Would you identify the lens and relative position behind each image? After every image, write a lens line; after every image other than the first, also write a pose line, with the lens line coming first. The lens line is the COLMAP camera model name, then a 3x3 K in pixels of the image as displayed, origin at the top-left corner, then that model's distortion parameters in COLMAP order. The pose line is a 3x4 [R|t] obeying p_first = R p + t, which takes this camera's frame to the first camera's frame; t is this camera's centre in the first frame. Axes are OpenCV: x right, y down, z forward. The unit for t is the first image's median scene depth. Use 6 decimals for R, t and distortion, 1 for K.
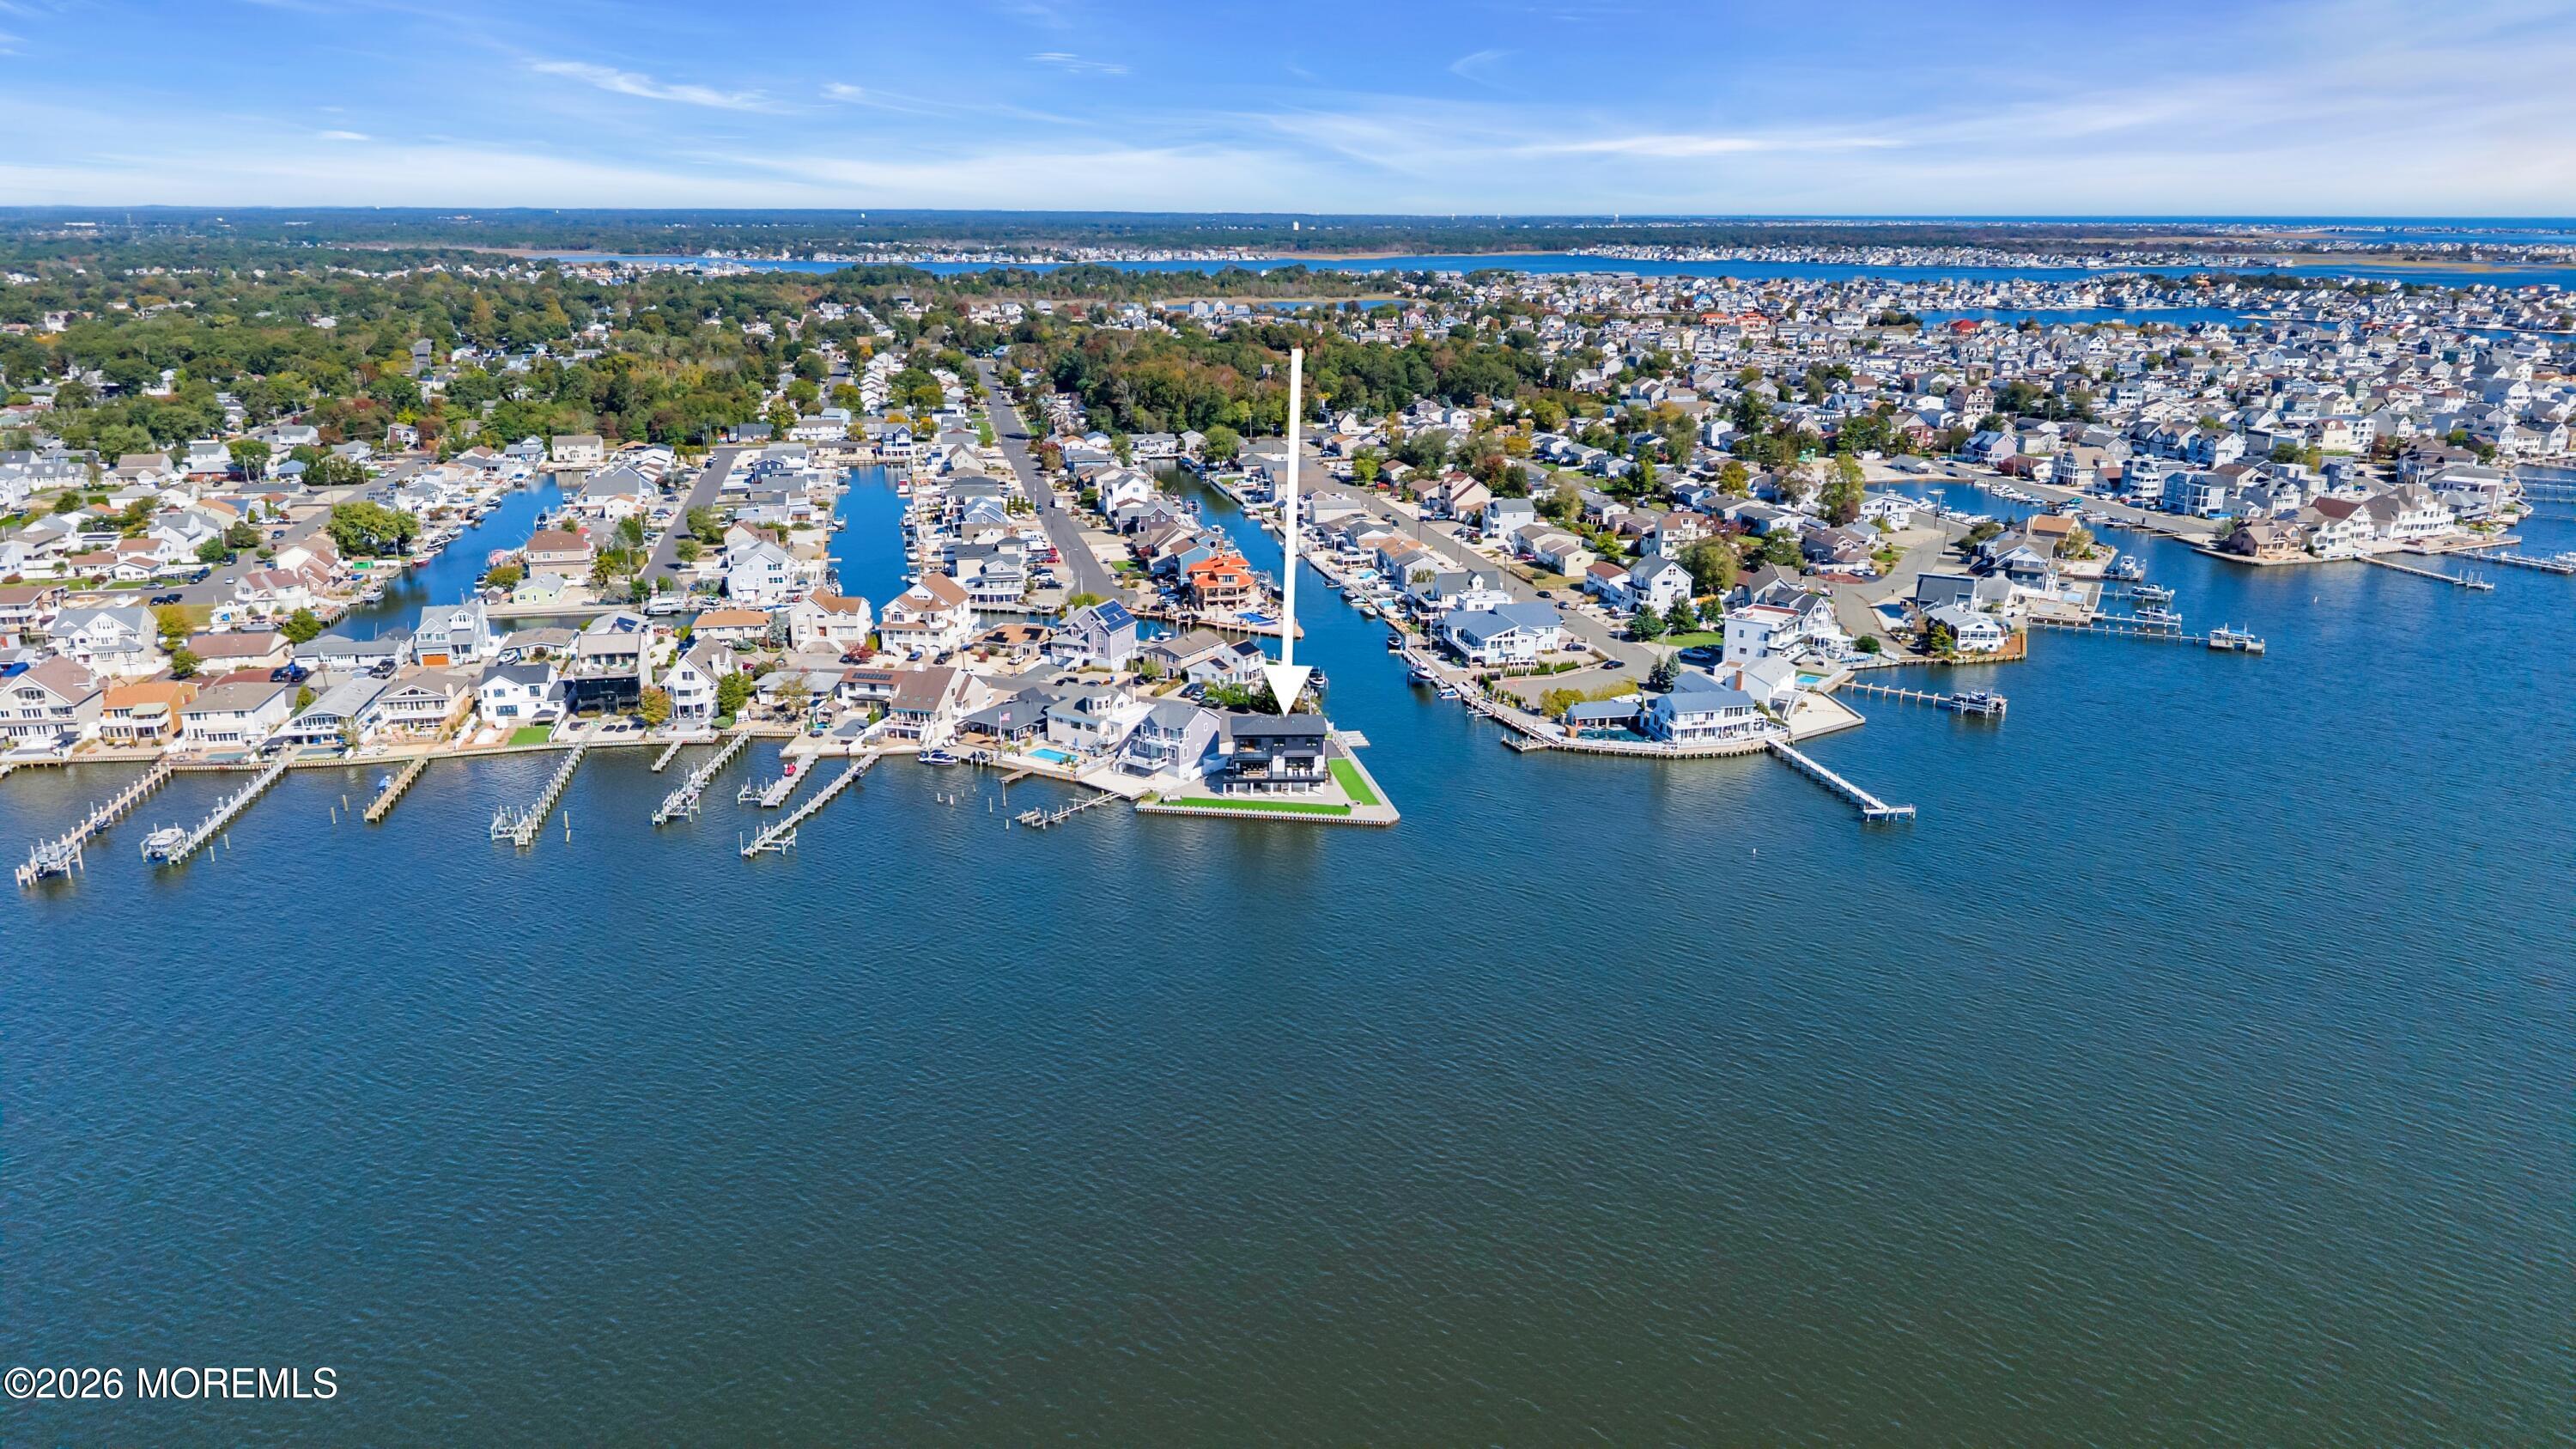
lens RADIAL K [[1718.2, 0, 1288.0], [0, 1718.2, 724.5], [0, 0, 1]] dist [0.067273, -0.107278]
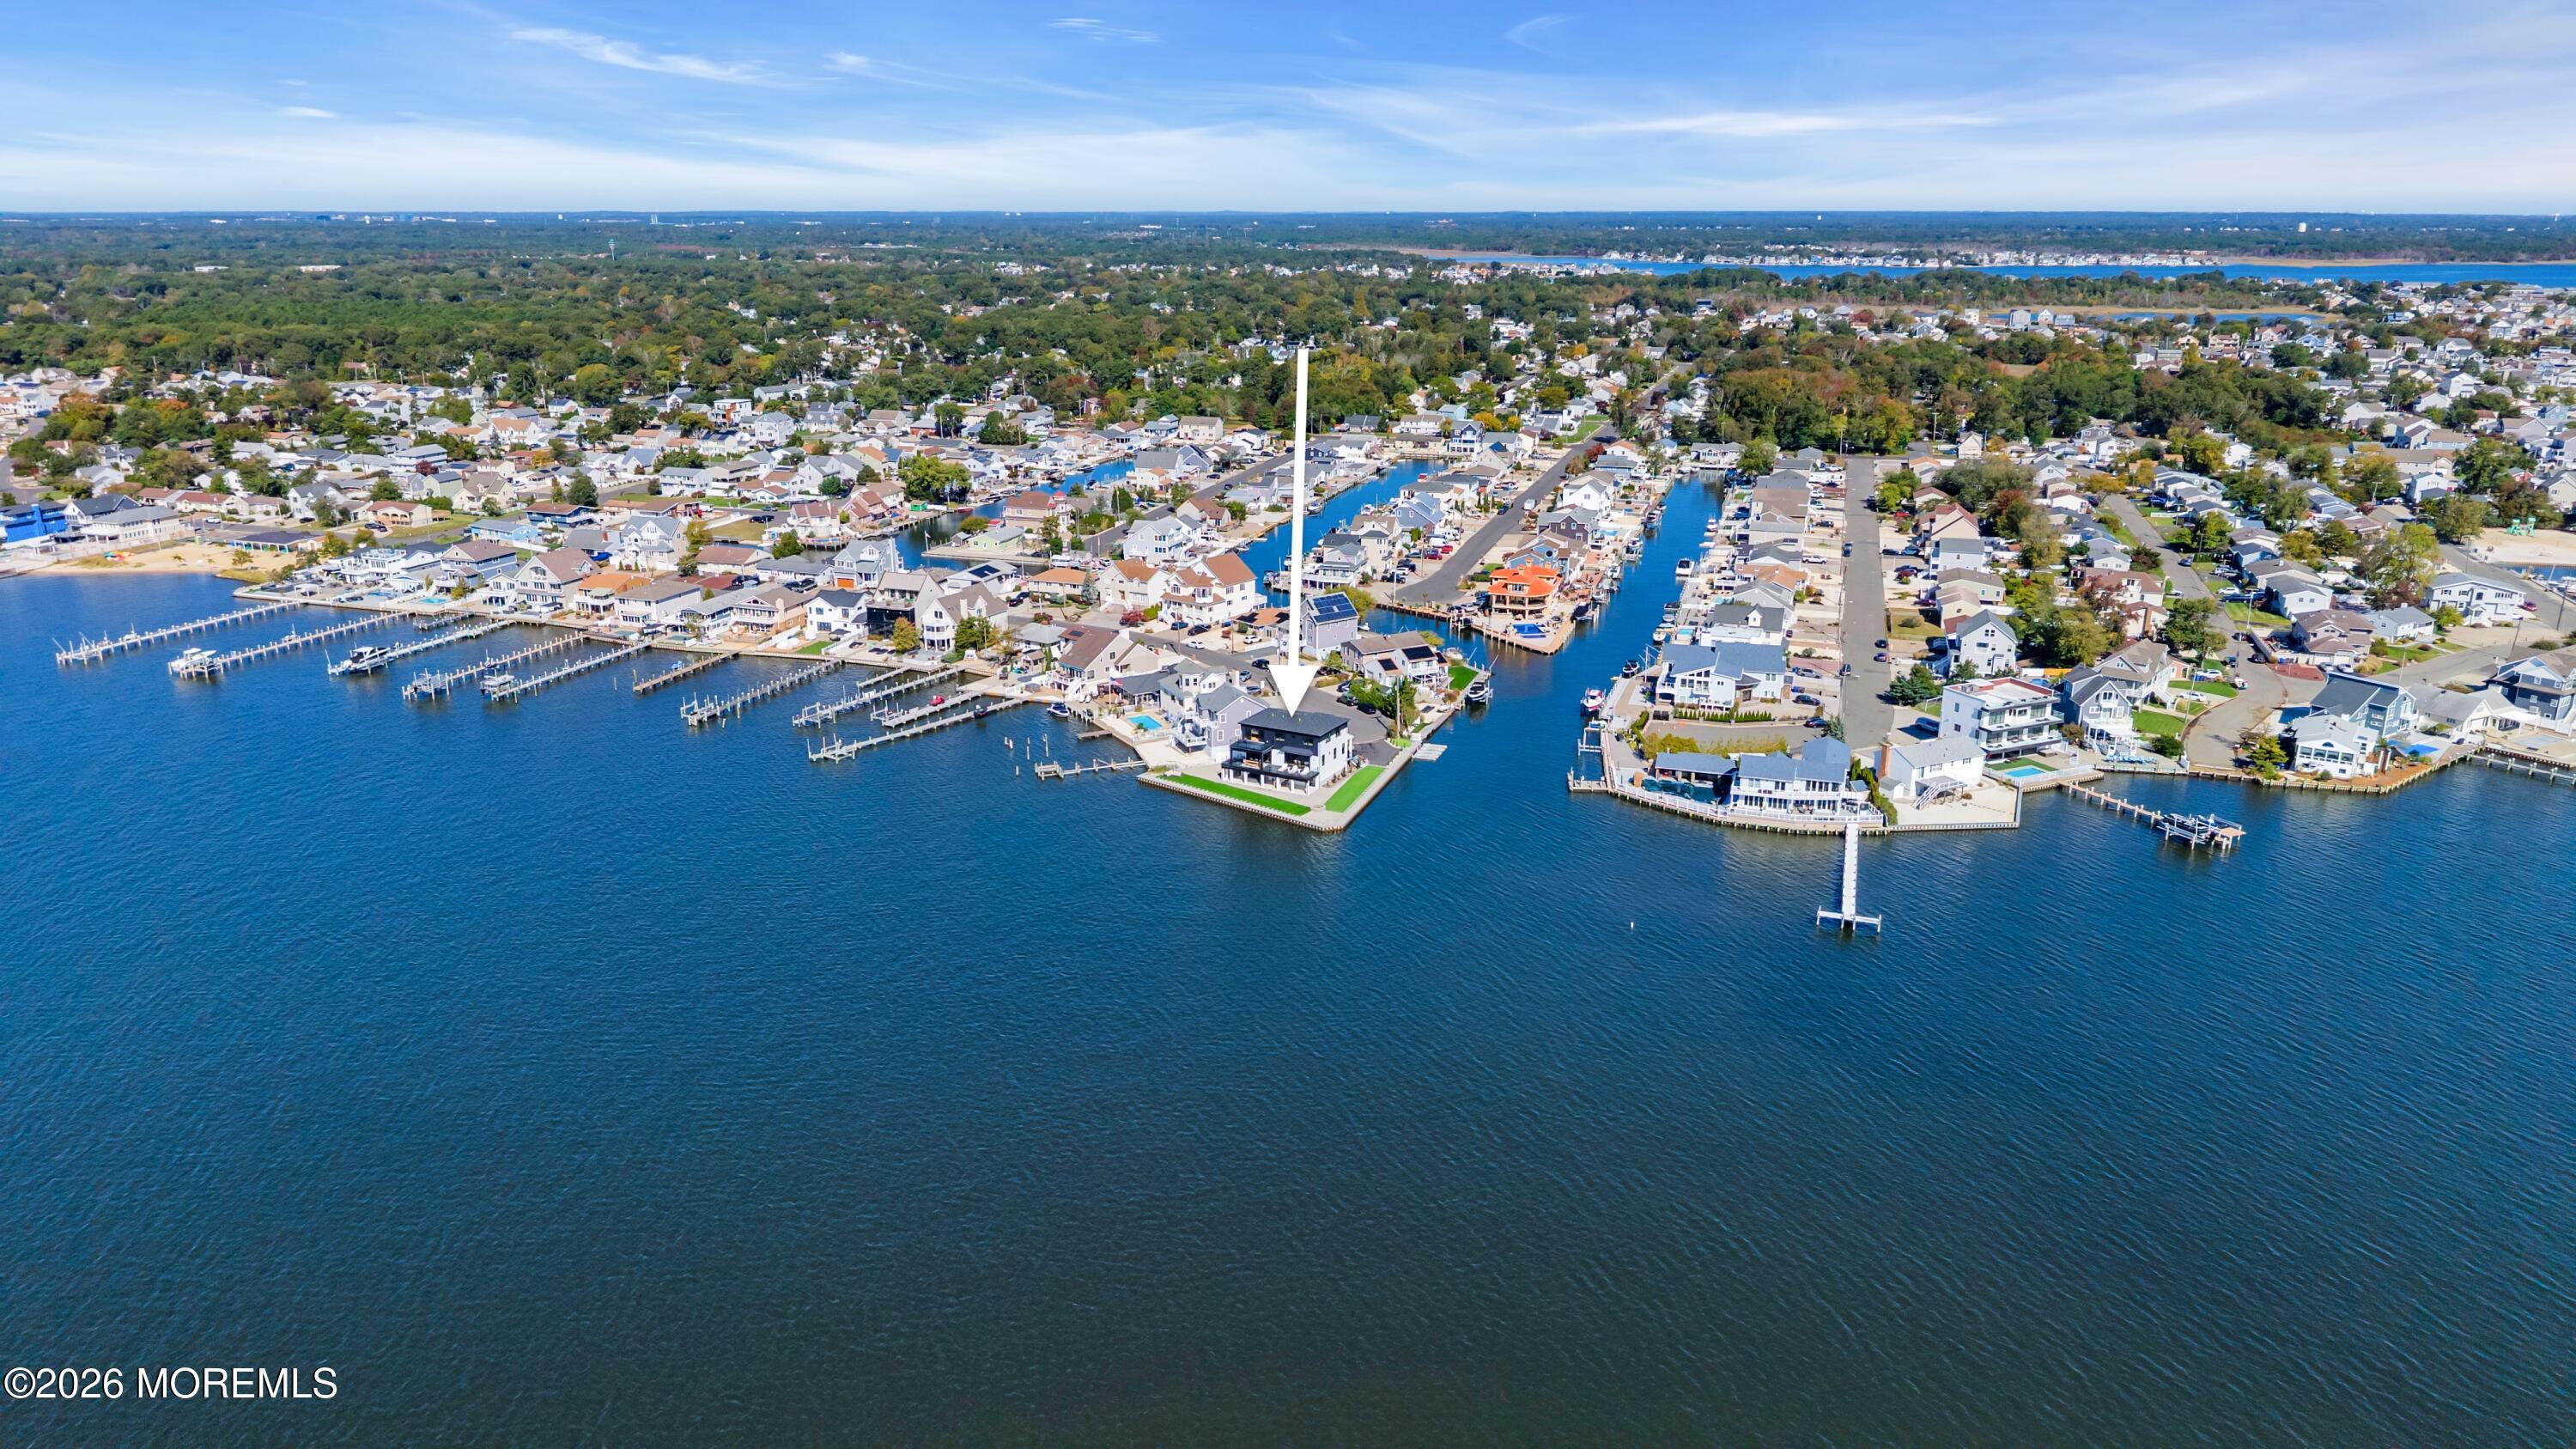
lens RADIAL K [[1718.2, 0, 1288.0], [0, 1718.2, 724.5], [0, 0, 1]] dist [0.067273, -0.107278]
pose [[0.861887, 0.142638, -0.486626, 0.426060], [-0.143195, 0.989029, 0.036281, -0.030011], [0.486462, 0.038413, 0.872857, 0.093985]]
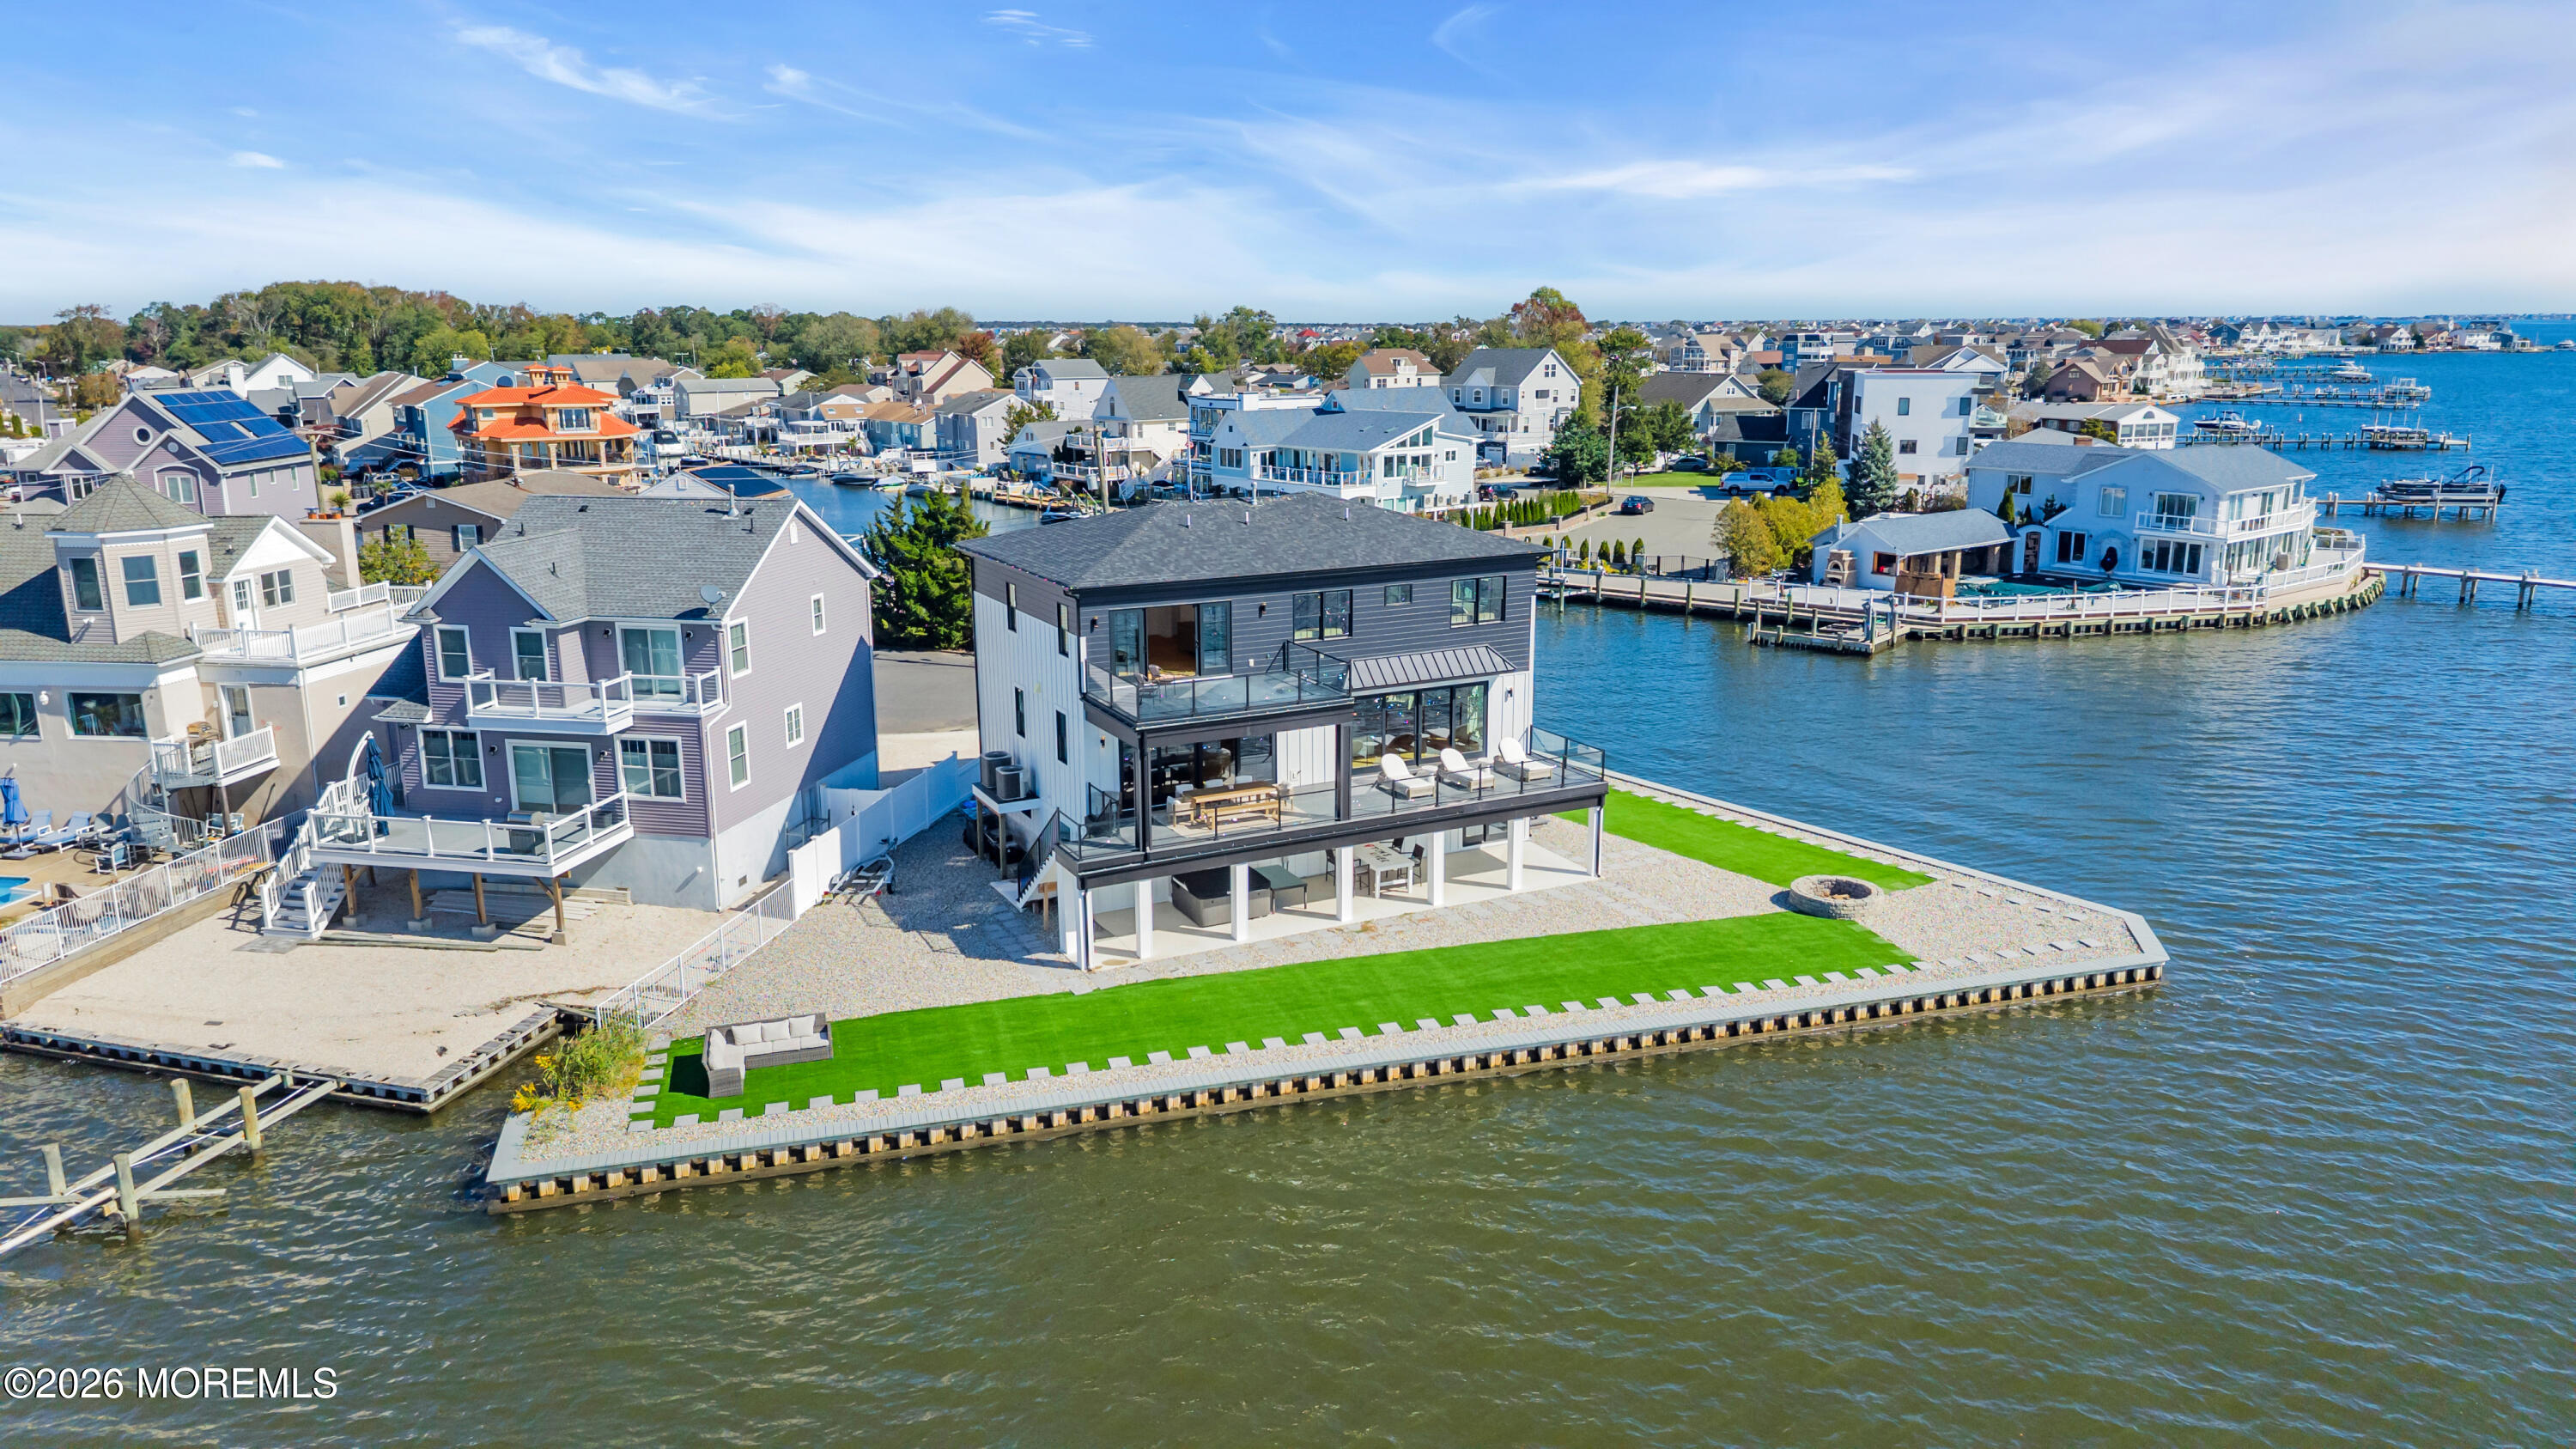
lens RADIAL K [[1718.2, 0, 1288.0], [0, 1718.2, 724.5], [0, 0, 1]] dist [0.067273, -0.107278]
pose [[0.905781, -0.104925, 0.410550, -0.070798], [0.130667, 0.990806, -0.035064, 0.023372], [-0.403097, 0.085405, 0.911164, 0.722286]]
